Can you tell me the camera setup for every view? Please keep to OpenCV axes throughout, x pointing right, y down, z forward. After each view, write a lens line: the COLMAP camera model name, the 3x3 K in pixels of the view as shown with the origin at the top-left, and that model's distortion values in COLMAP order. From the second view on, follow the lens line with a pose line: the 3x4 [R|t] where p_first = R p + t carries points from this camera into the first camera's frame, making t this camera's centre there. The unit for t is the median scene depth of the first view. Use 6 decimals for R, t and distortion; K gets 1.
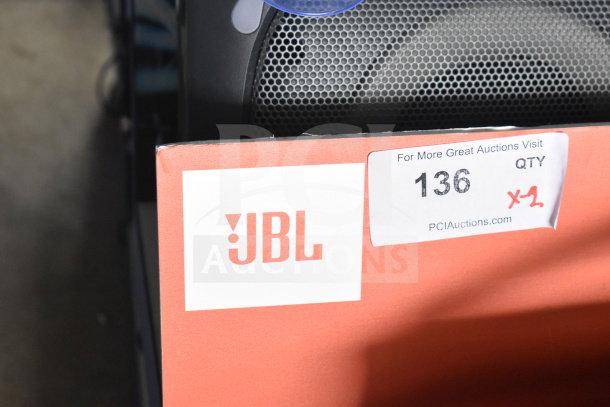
lens RADIAL K [[1415.7, 0, 305.1], [0, 1415.7, 203.5], [0, 0, 1]] dist [-0.013311, 0.000000]
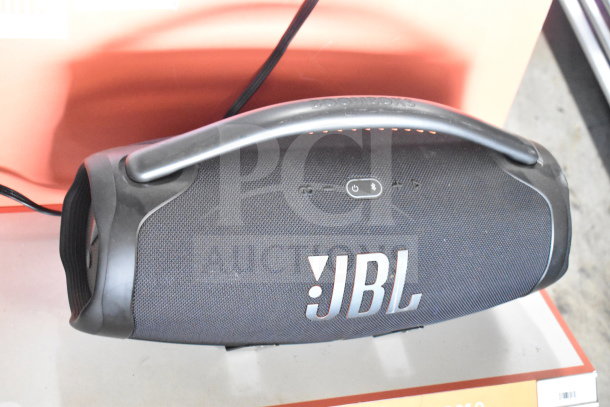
lens RADIAL K [[915.5, 0, 304.4], [0, 915.5, 202.9], [0, 0, 1]] dist [-0.039892, 0.000000]
pose [[0.955200, 0.031884, 0.294240, -0.010606], [-0.101505, 0.969173, 0.224499, -0.019632], [-0.278011, -0.244308, 0.928990, -0.218874]]
